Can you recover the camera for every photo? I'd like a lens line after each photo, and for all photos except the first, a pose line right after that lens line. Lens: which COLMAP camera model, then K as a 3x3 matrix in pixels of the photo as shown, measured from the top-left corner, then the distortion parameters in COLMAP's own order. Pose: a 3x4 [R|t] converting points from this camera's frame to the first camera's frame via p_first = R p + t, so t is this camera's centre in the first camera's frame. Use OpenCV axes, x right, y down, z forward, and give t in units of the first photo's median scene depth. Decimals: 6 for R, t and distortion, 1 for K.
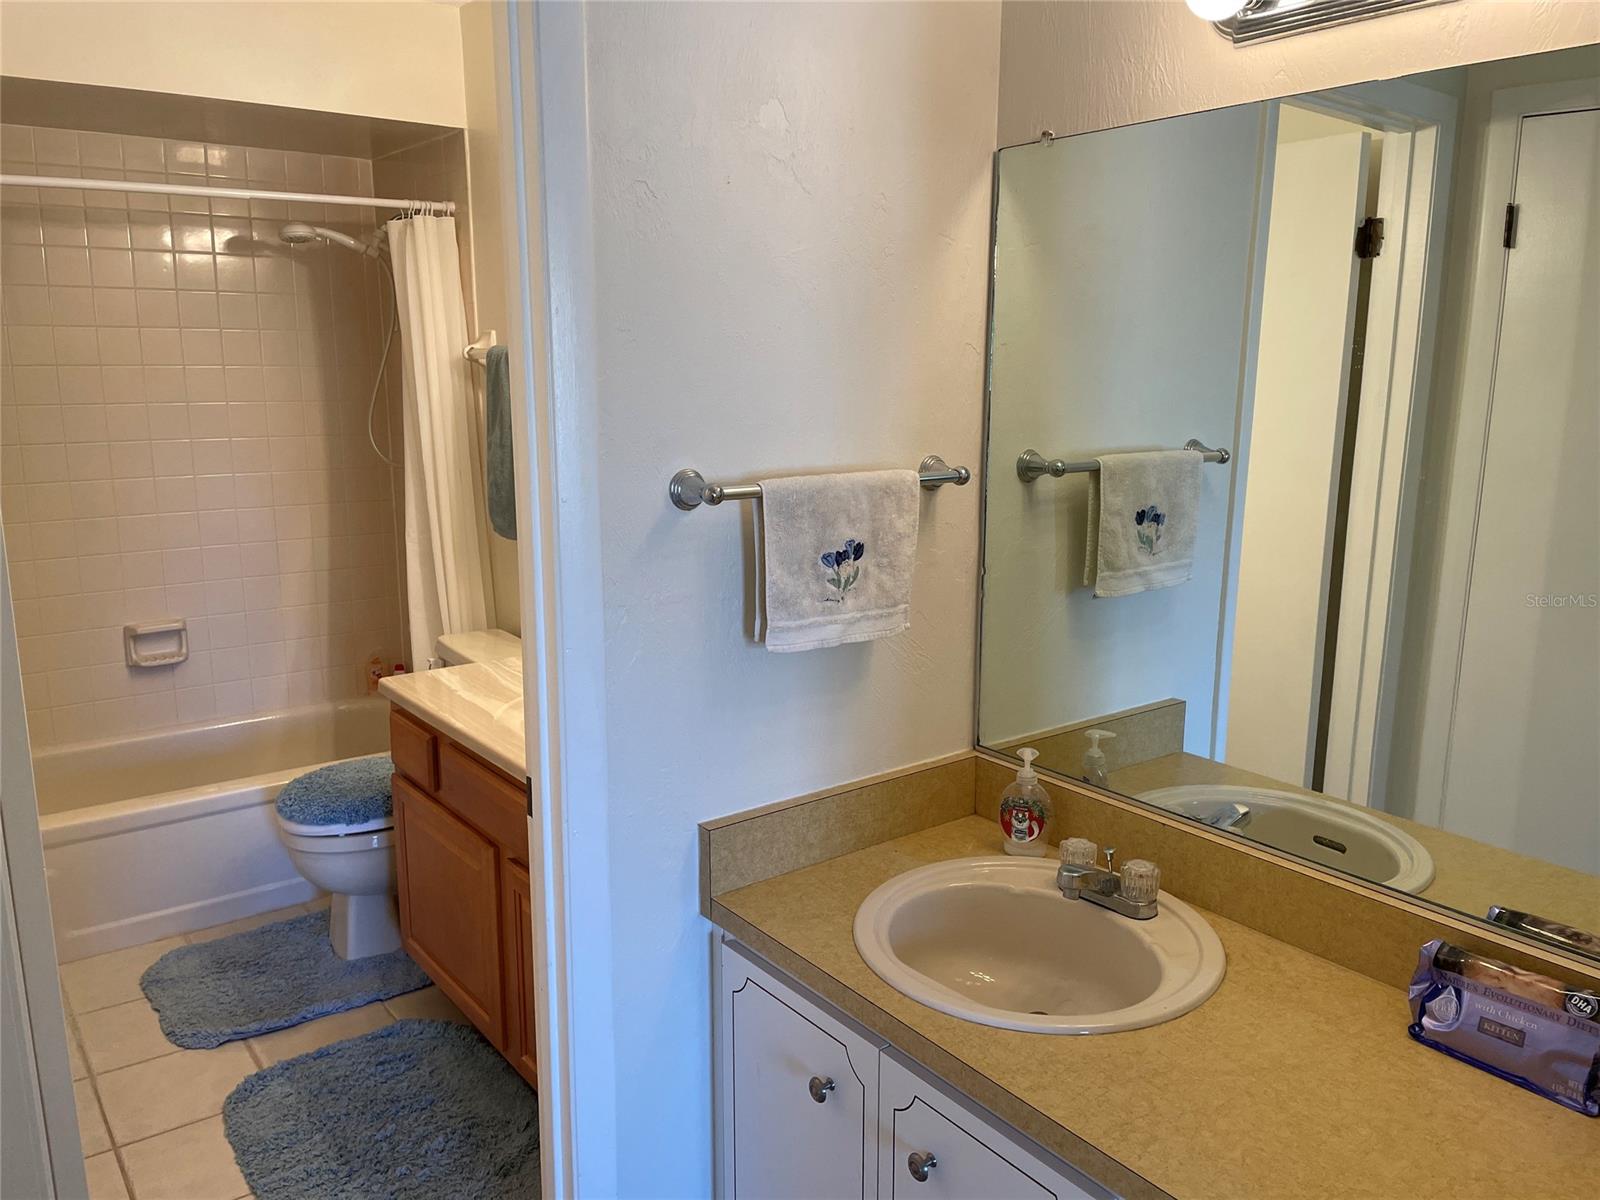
lens RADIAL K [[1202.0, 0, 801.1], [0, 1202.0, 587.1], [0, 0, 1]] dist [0.048522, -0.066967]
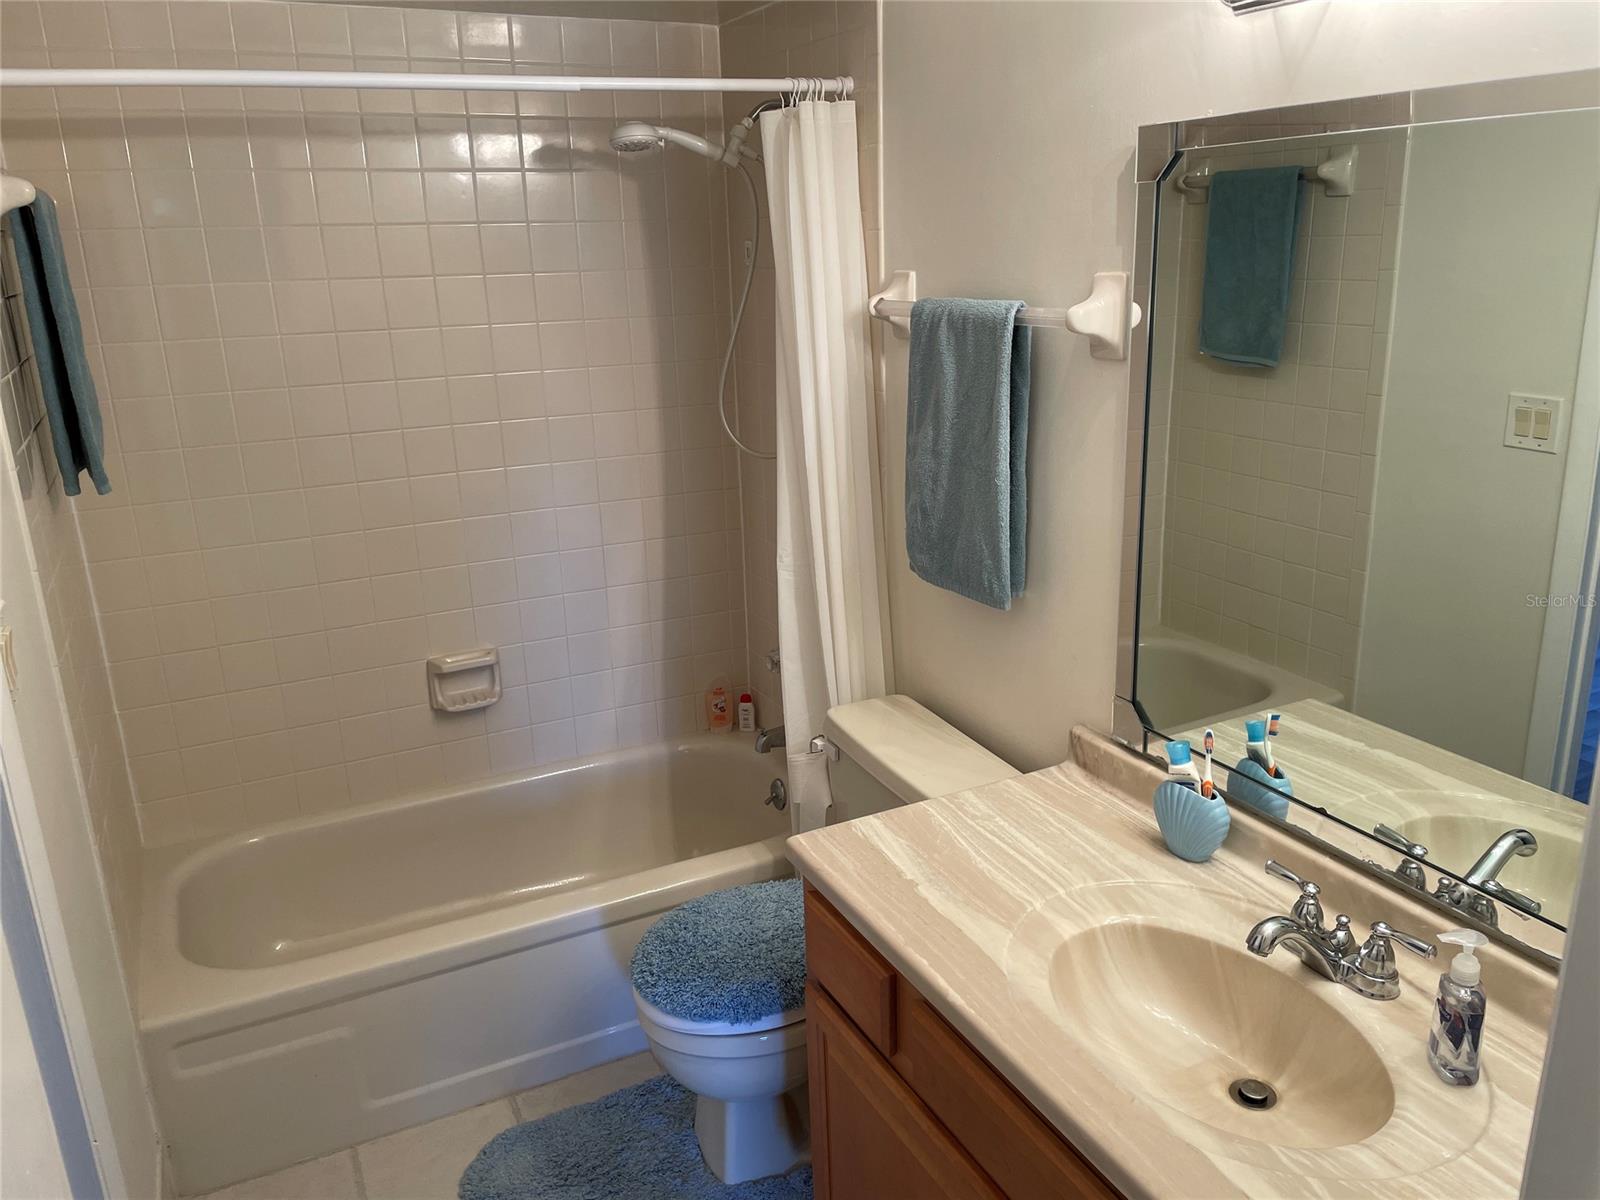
lens RADIAL K [[1202.0, 0, 809.5], [0, 1202.0, 599.9], [0, 0, 1]] dist [0.048522, -0.066967]
pose [[0.980259, 0.025588, -0.196056, -0.168099], [-0.004619, 0.994283, 0.106675, -0.097967], [0.197665, -0.103664, 0.974773, 0.299656]]
